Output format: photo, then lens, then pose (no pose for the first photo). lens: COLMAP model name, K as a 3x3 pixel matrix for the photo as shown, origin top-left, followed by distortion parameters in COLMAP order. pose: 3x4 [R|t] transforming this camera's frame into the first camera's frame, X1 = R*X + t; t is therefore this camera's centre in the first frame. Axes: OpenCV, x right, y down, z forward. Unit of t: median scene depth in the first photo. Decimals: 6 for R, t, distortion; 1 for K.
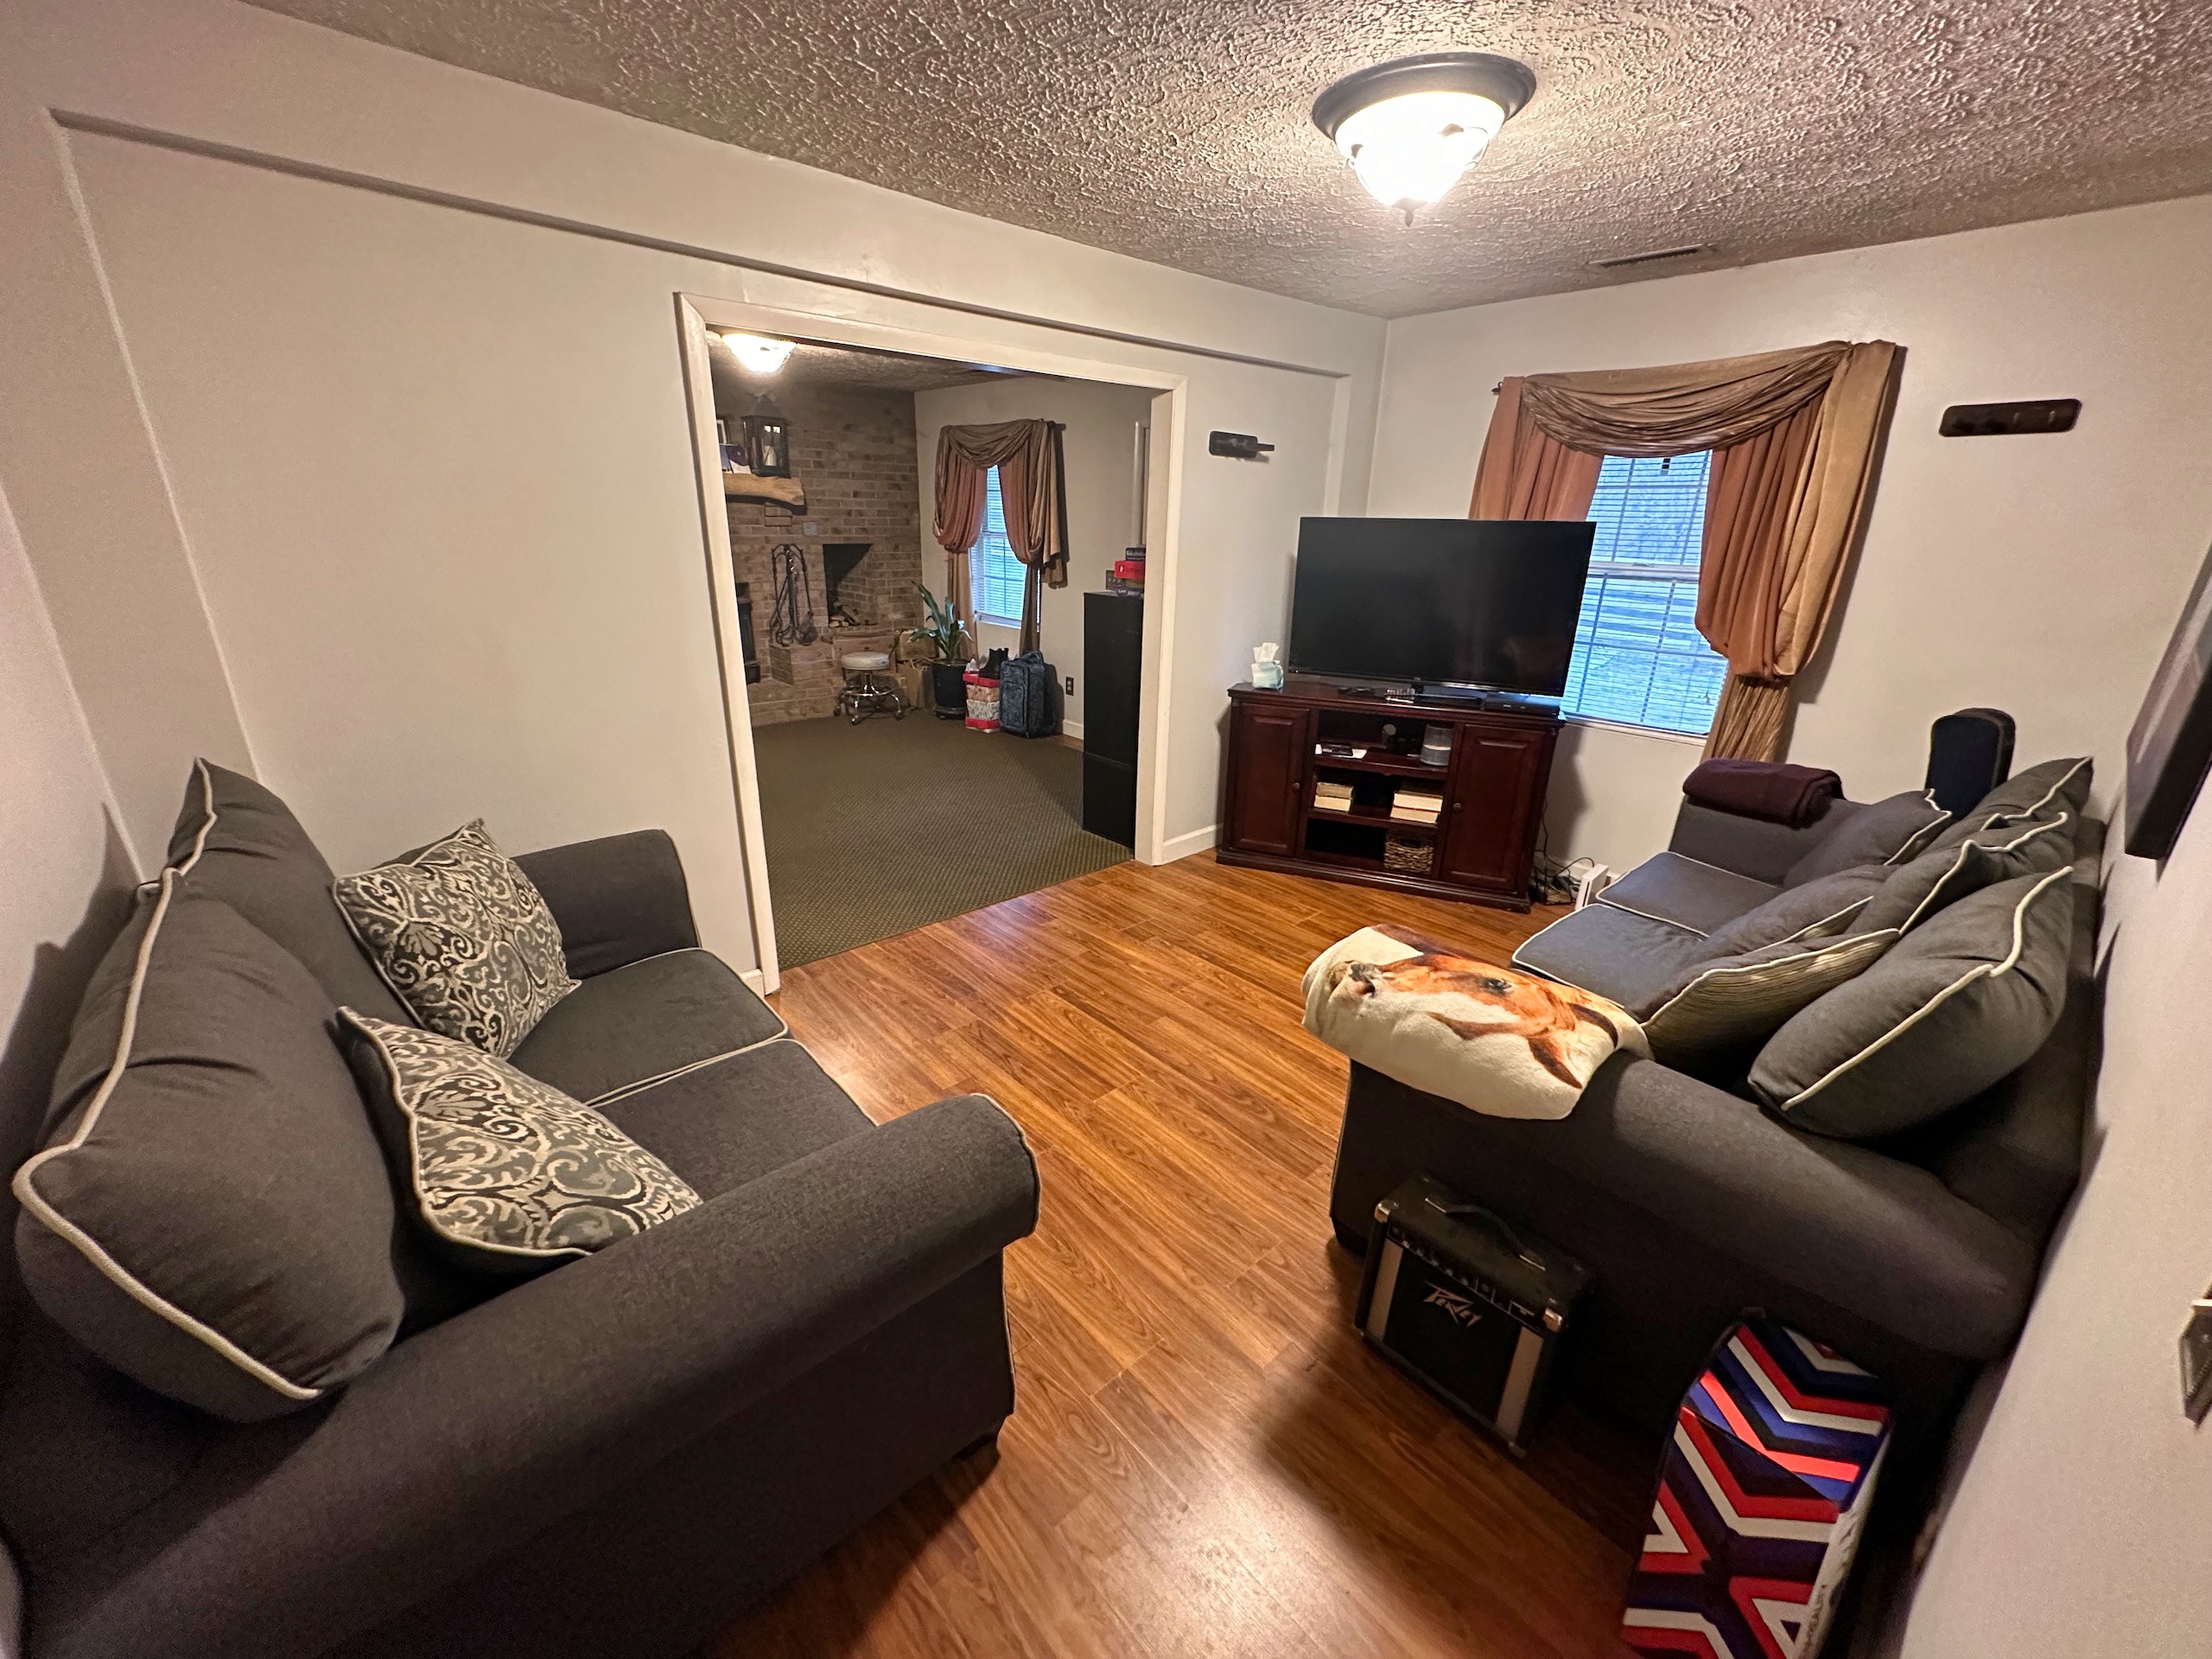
lens RADIAL K [[879.1, 0, 1101.7], [0, 879.1, 842.6], [0, 0, 1]] dist [-0.015329, -0.000081]
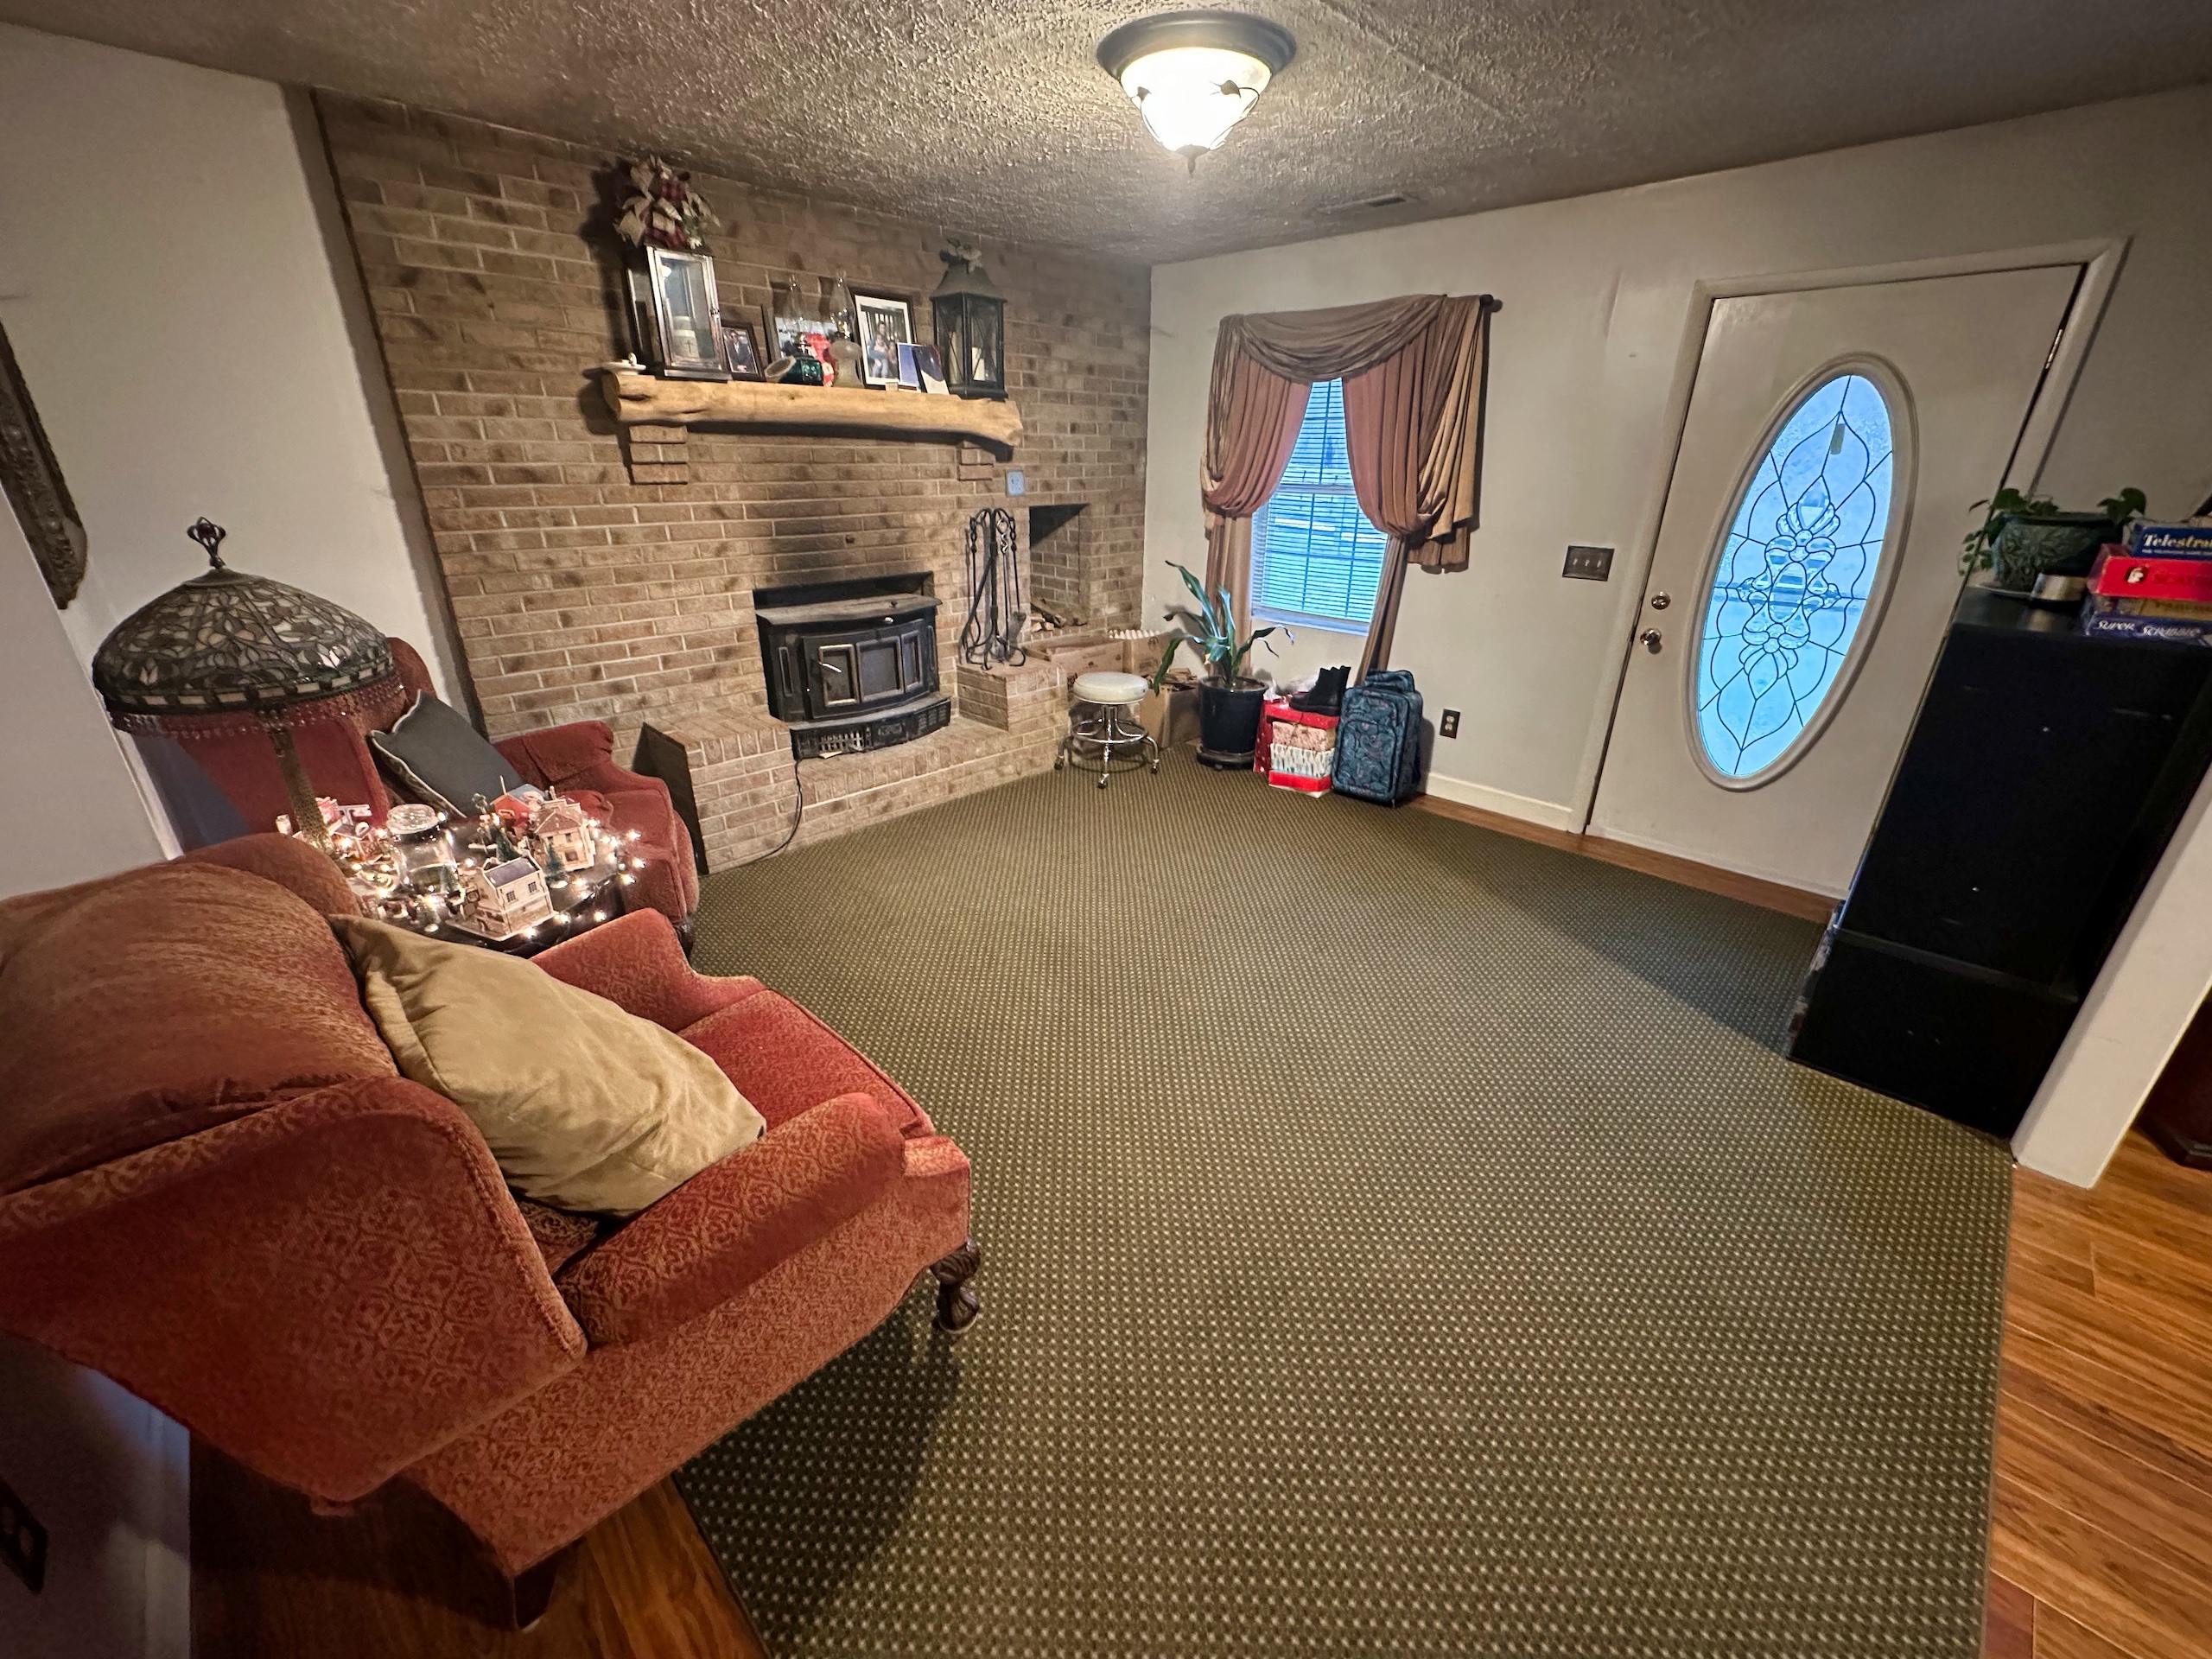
lens RADIAL K [[879.1, 0, 1101.7], [0, 879.1, 842.6], [0, 0, 1]] dist [-0.015329, -0.000081]
pose [[0.998249, -0.037815, 0.045477, -0.314993], [0.035105, 0.997642, 0.058982, -0.132946], [-0.047600, -0.057282, 0.997223, 0.345118]]
